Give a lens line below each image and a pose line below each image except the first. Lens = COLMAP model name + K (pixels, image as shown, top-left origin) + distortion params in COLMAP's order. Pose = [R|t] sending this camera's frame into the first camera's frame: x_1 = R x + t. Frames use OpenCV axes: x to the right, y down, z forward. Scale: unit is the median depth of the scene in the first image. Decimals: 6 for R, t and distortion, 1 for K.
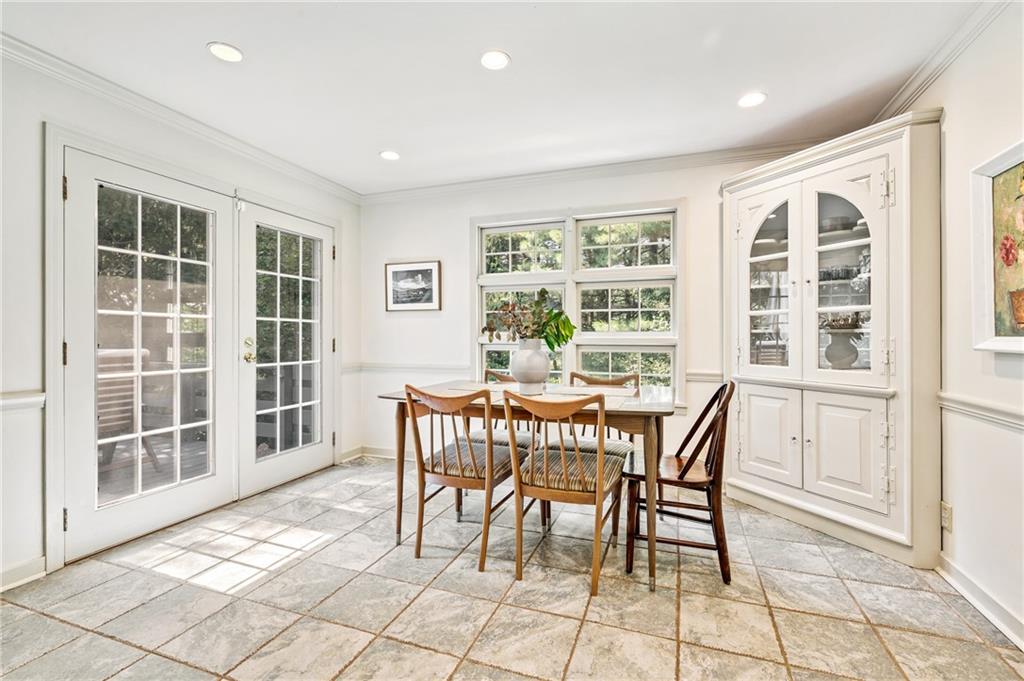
lens RADIAL K [[457.7, 0, 512.0], [0, 457.7, 340.5], [0, 0, 1]] dist [0.000556, 0.000033]
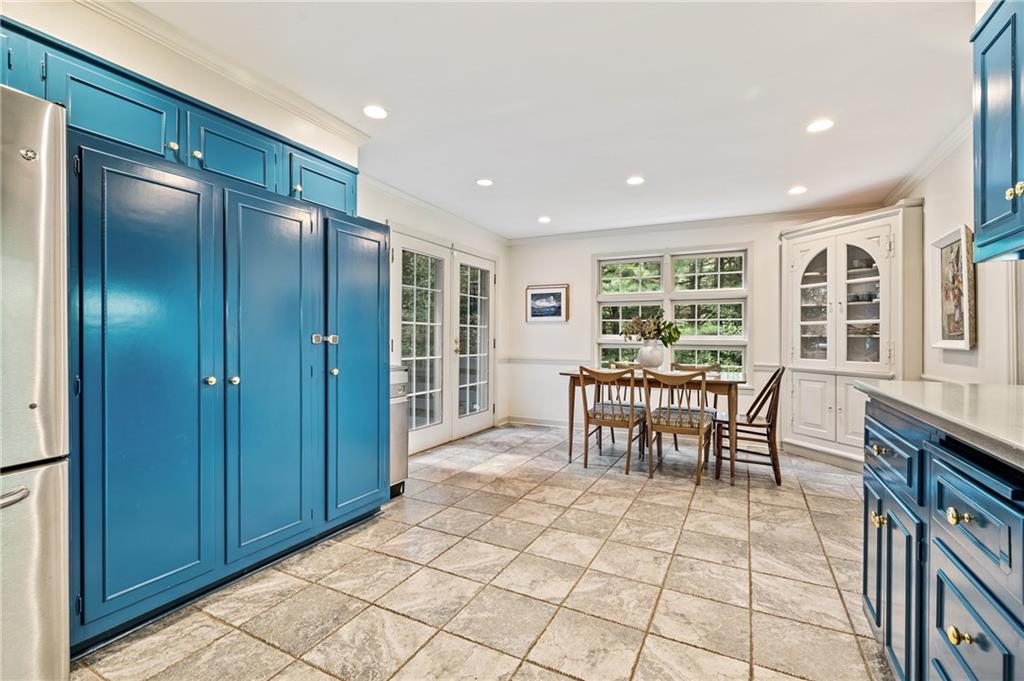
lens RADIAL K [[457.7, 0, 512.0], [0, 457.7, 340.5], [0, 0, 1]] dist [0.000556, 0.000033]
pose [[0.992619, 0.008340, -0.120983, -0.245912], [-0.008907, 0.999952, -0.004142, 0.010313], [0.120943, 0.005189, 0.992646, -0.638490]]
